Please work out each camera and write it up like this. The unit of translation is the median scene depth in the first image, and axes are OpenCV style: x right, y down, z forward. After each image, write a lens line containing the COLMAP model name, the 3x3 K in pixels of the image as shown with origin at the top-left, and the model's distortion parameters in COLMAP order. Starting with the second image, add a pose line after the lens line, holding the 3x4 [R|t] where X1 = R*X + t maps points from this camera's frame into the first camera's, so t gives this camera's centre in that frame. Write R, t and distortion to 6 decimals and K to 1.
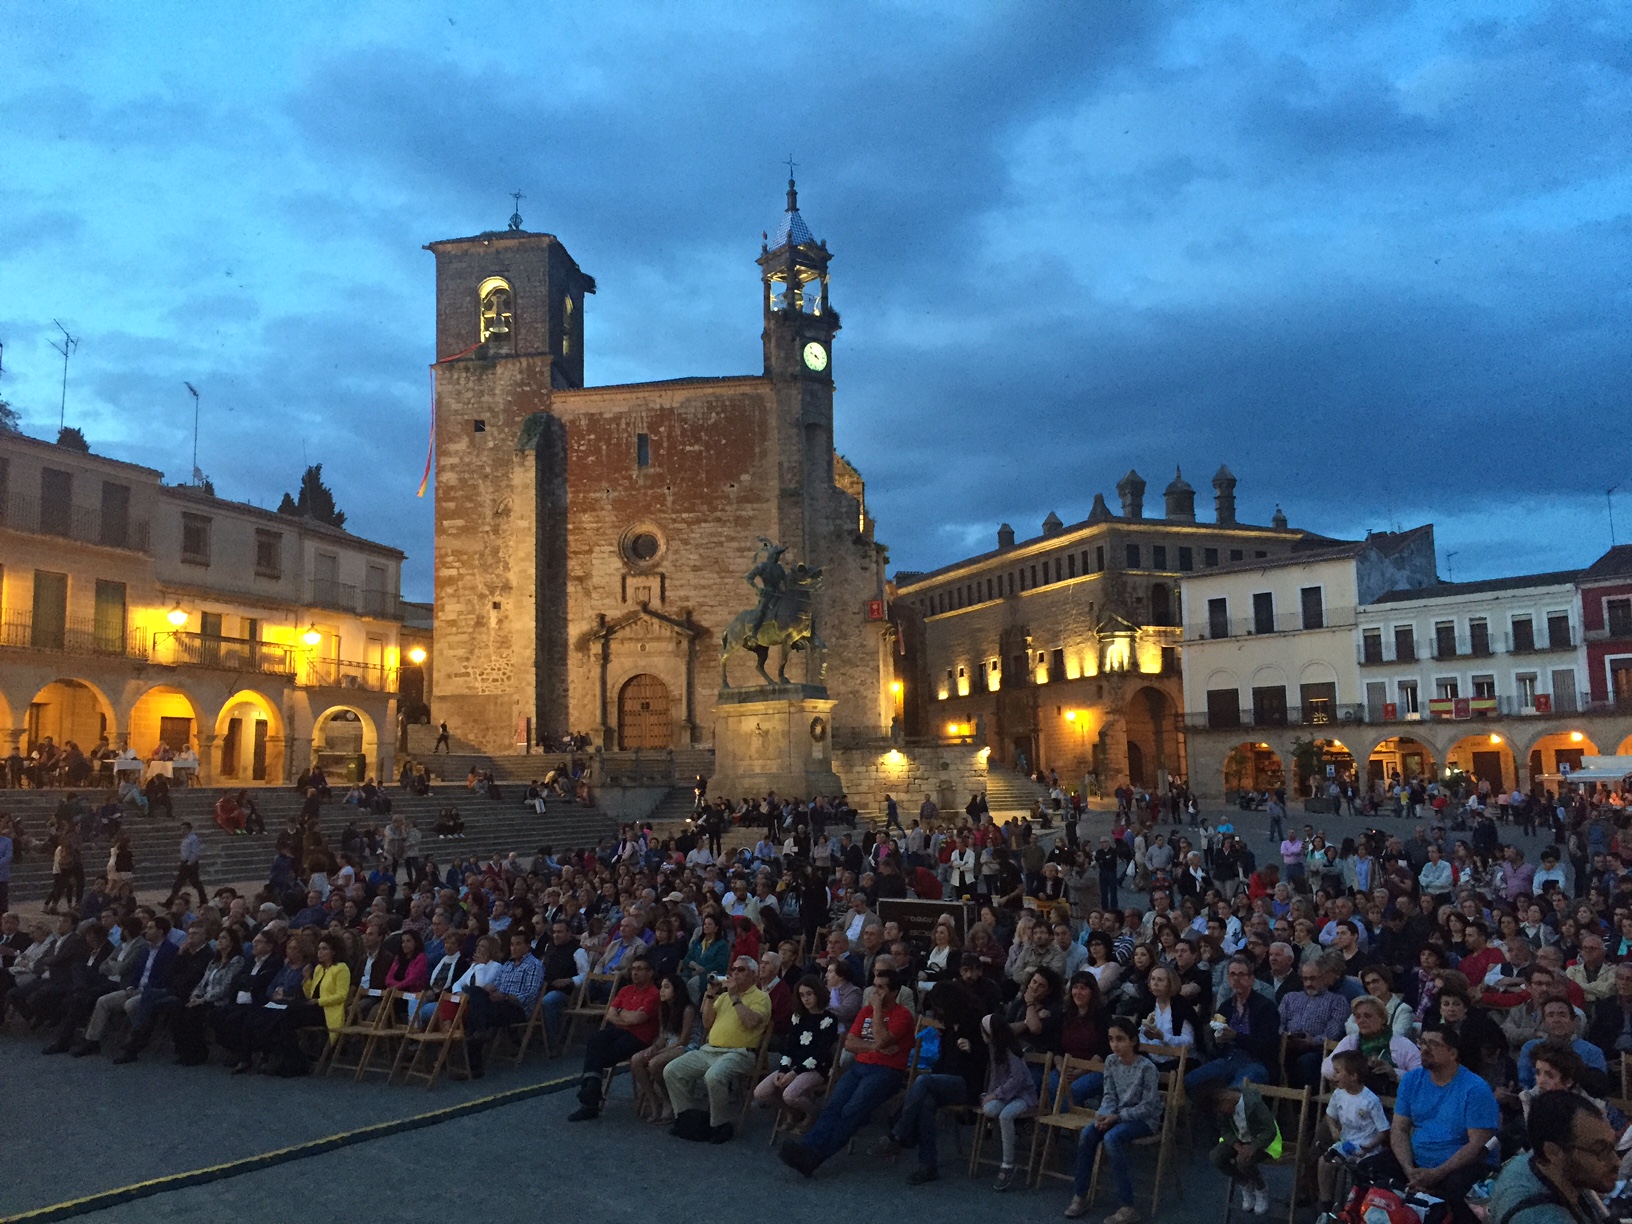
lens RADIAL K [[1385.6, 0, 819.3], [0, 1385.6, 613.9], [0, 0, 1]] dist [0.061395, -0.035096]
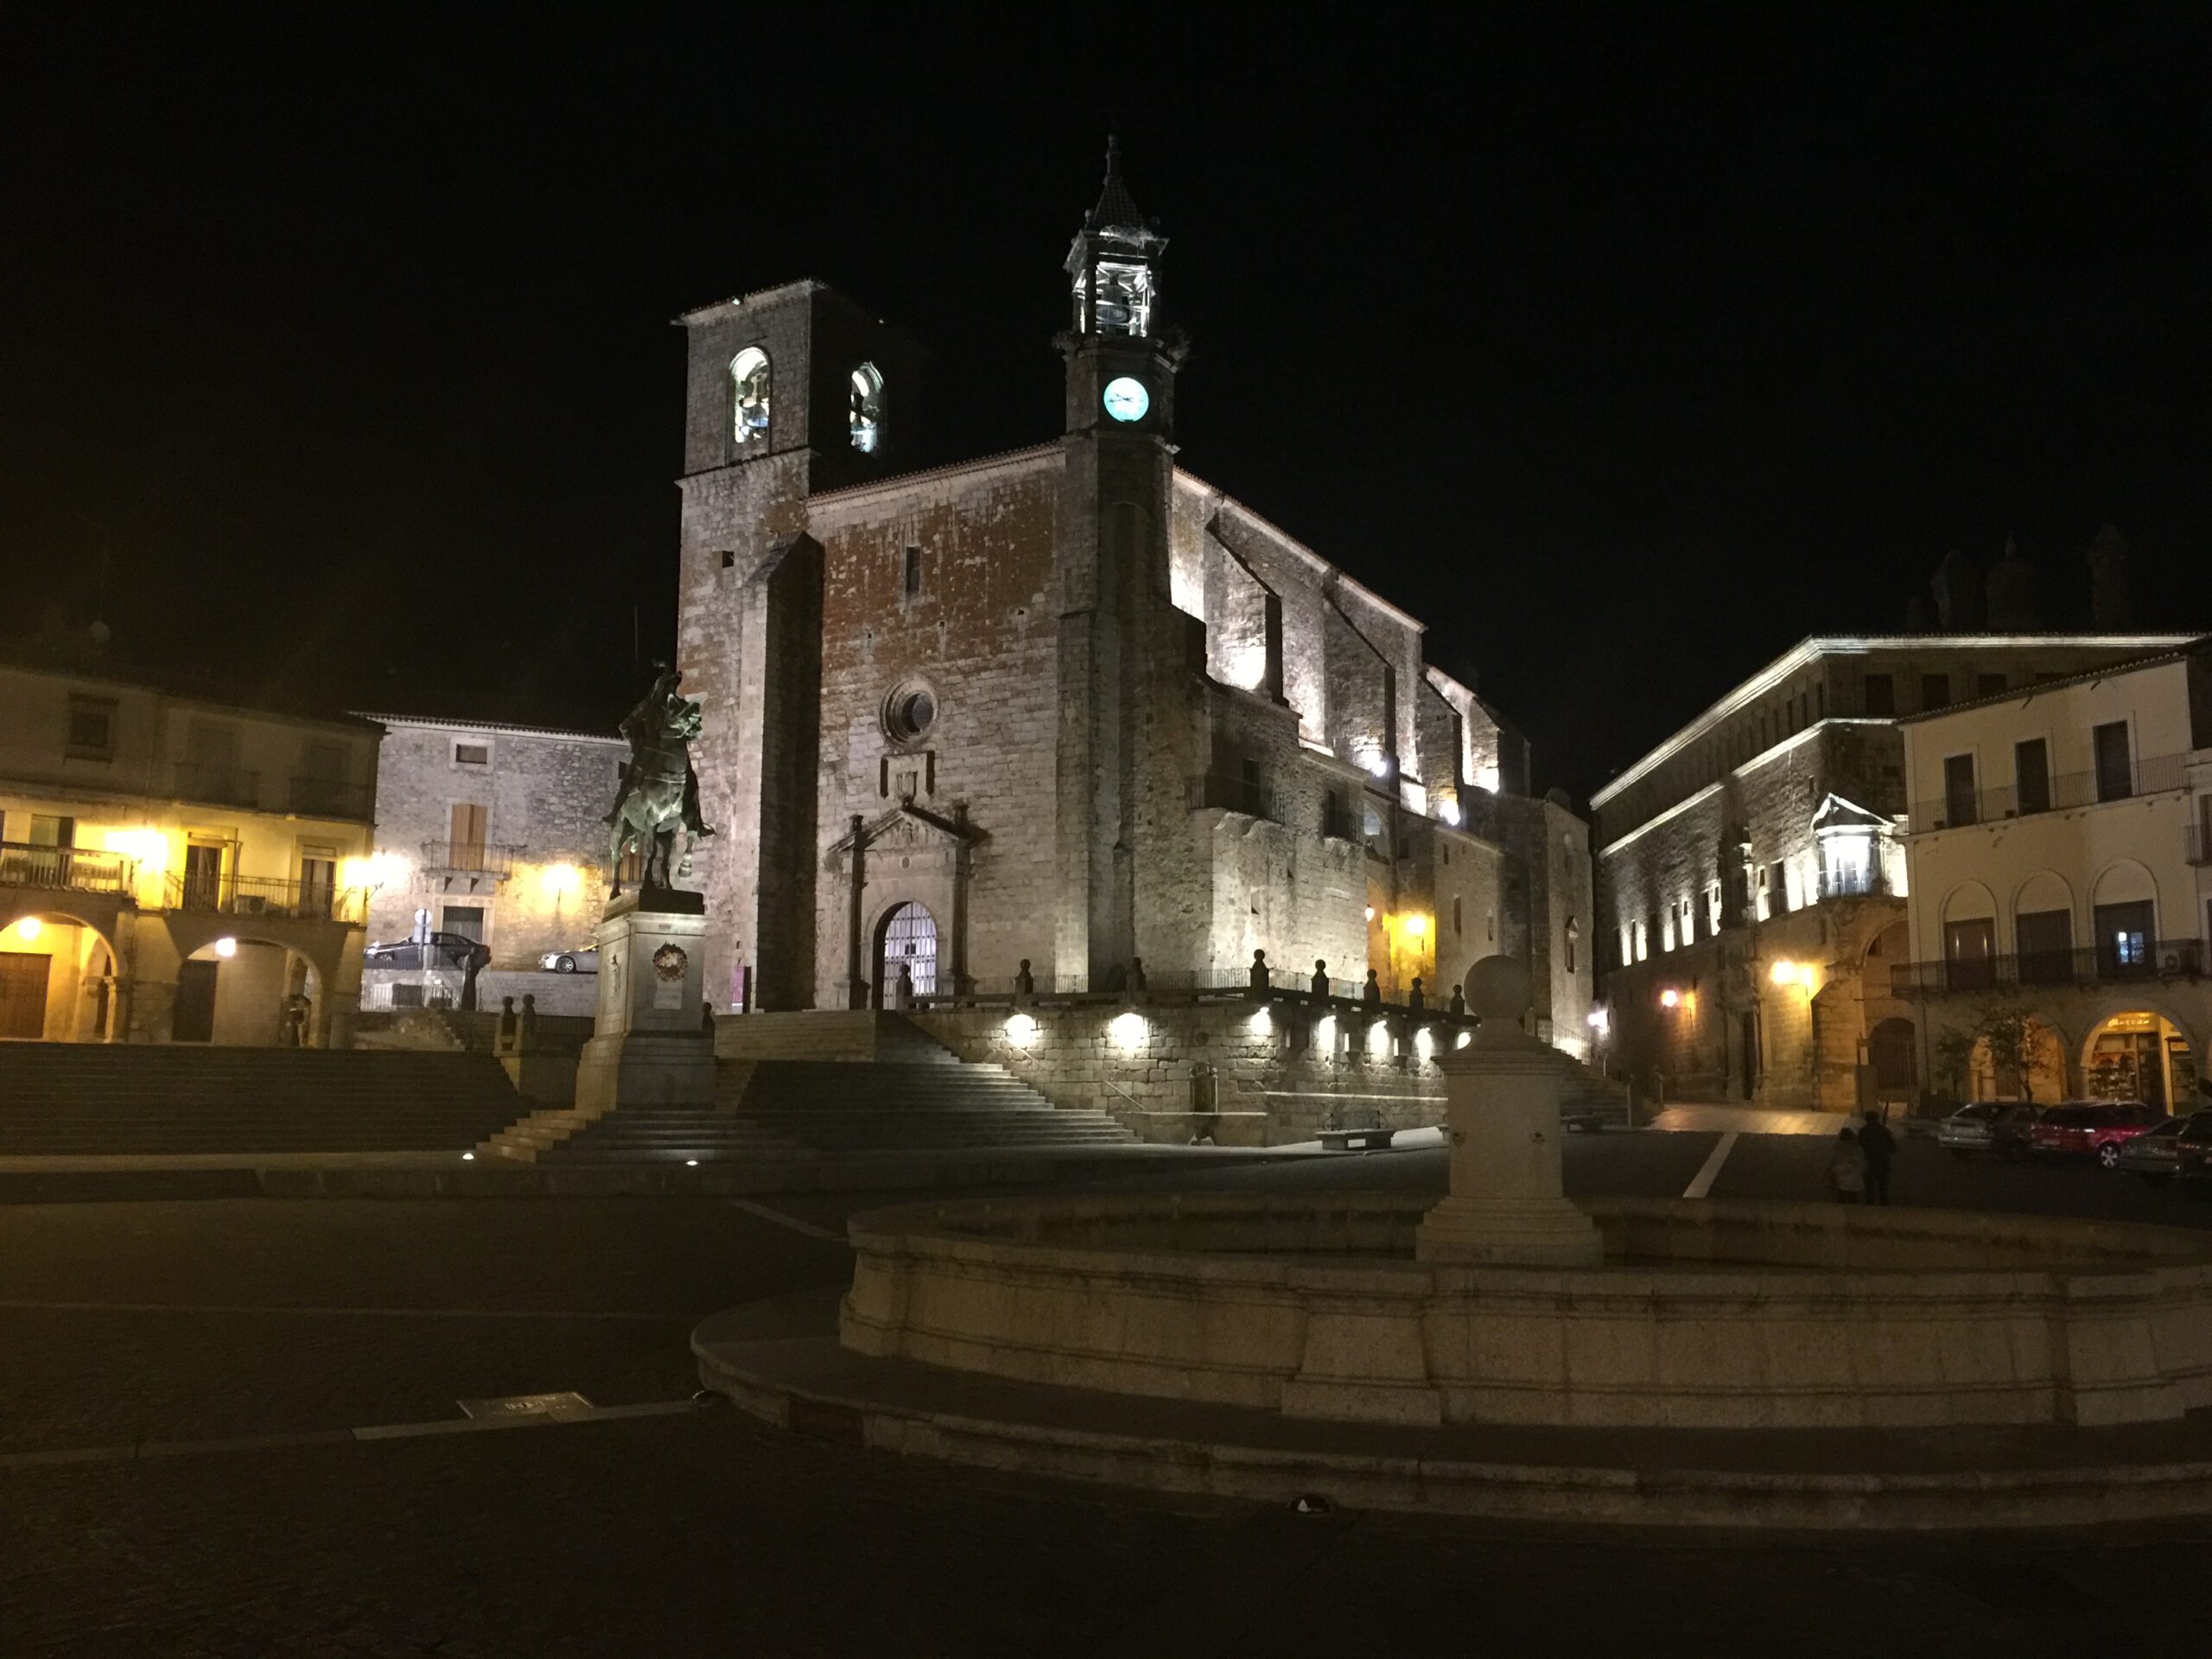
lens RADIAL K [[1883.3, 0, 1116.5], [0, 1883.3, 833.0], [0, 0, 1]] dist [0.057191, -0.005921]
pose [[0.913463, -0.032569, -0.405616, 0.331757], [0.026298, 0.999433, -0.021025, 0.031215], [0.406071, 0.008538, 0.913802, 0.202823]]
